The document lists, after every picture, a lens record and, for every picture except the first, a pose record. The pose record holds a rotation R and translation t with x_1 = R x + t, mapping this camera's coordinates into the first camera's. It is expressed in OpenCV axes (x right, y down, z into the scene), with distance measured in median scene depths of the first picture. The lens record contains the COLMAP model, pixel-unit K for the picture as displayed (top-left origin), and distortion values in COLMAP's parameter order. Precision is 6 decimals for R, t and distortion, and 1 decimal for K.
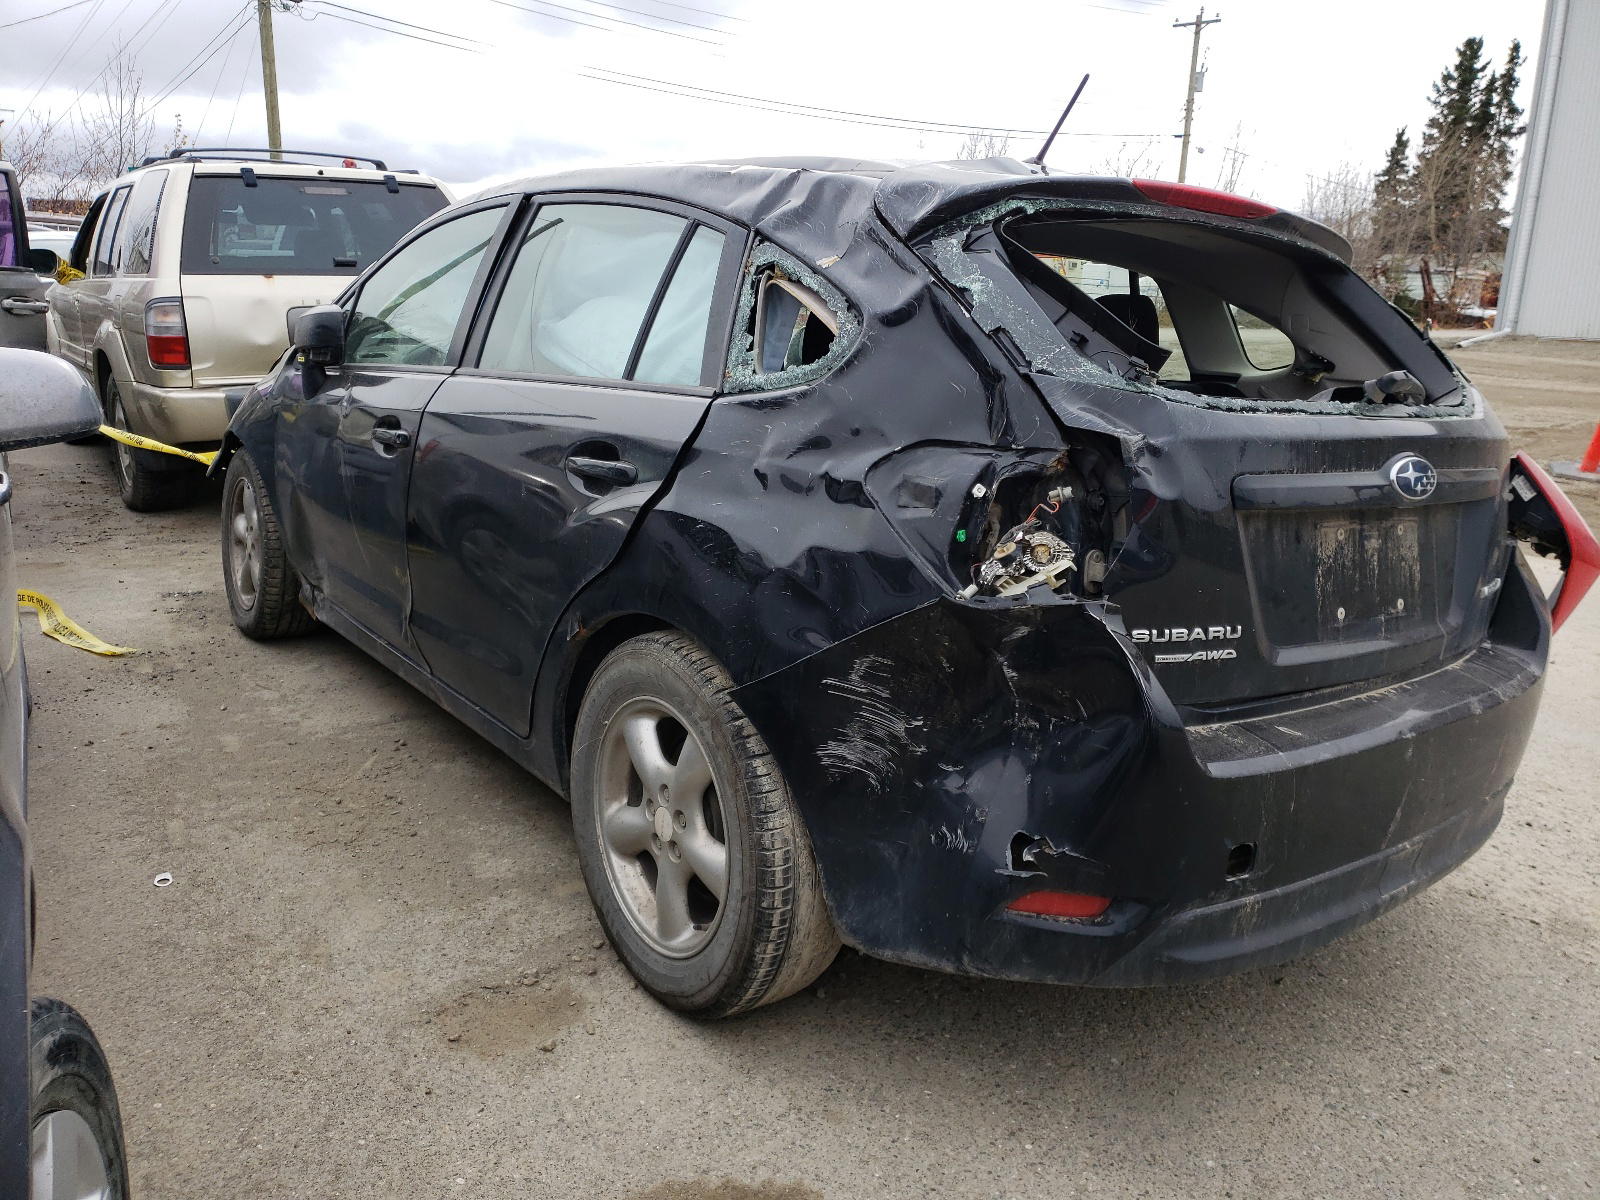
lens RADIAL K [[1221.3, 0, 818.1], [0, 1221.3, 595.5], [0, 0, 1]] dist [0.029795, -0.001273]
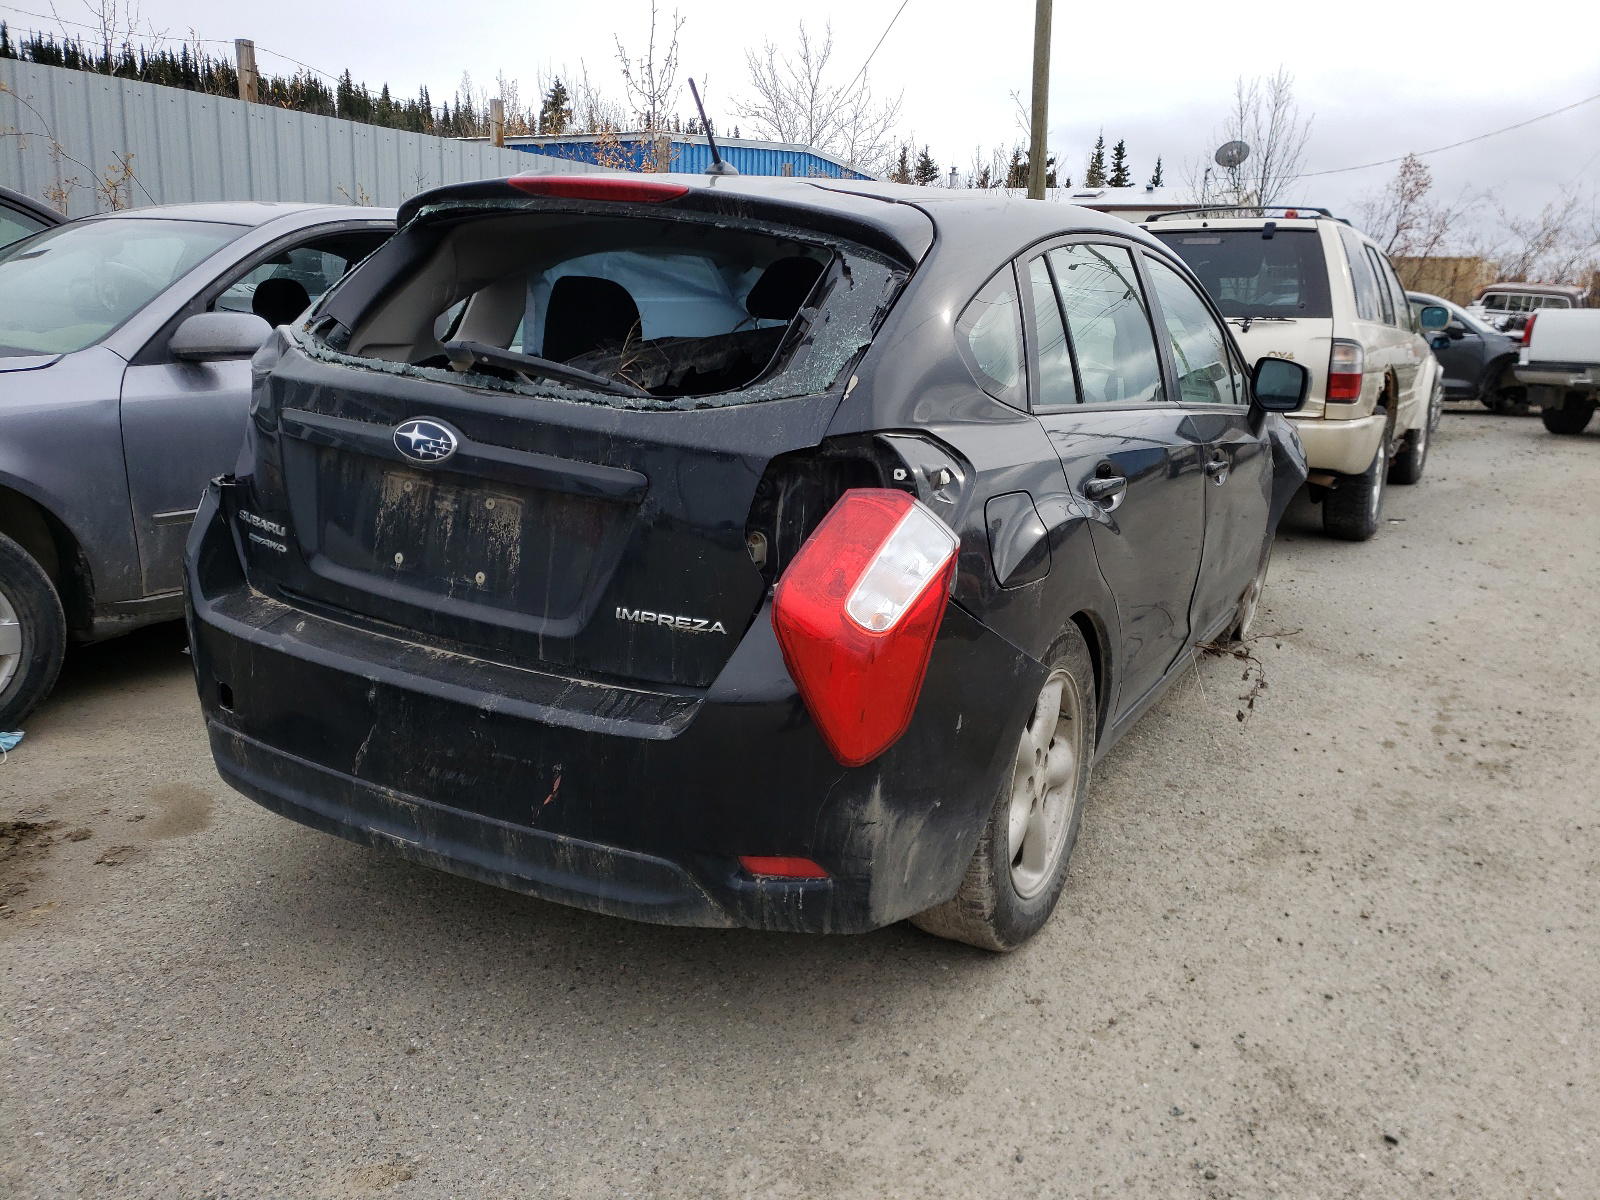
lens RADIAL K [[1221.3, 0, 818.1], [0, 1221.3, 595.5], [0, 0, 1]] dist [0.029795, -0.001273]
pose [[0.422291, 0.197353, -0.884716, 1.562153], [-0.246344, 0.964264, 0.097513, -0.152148], [0.872345, 0.176766, 0.455817, 0.838094]]
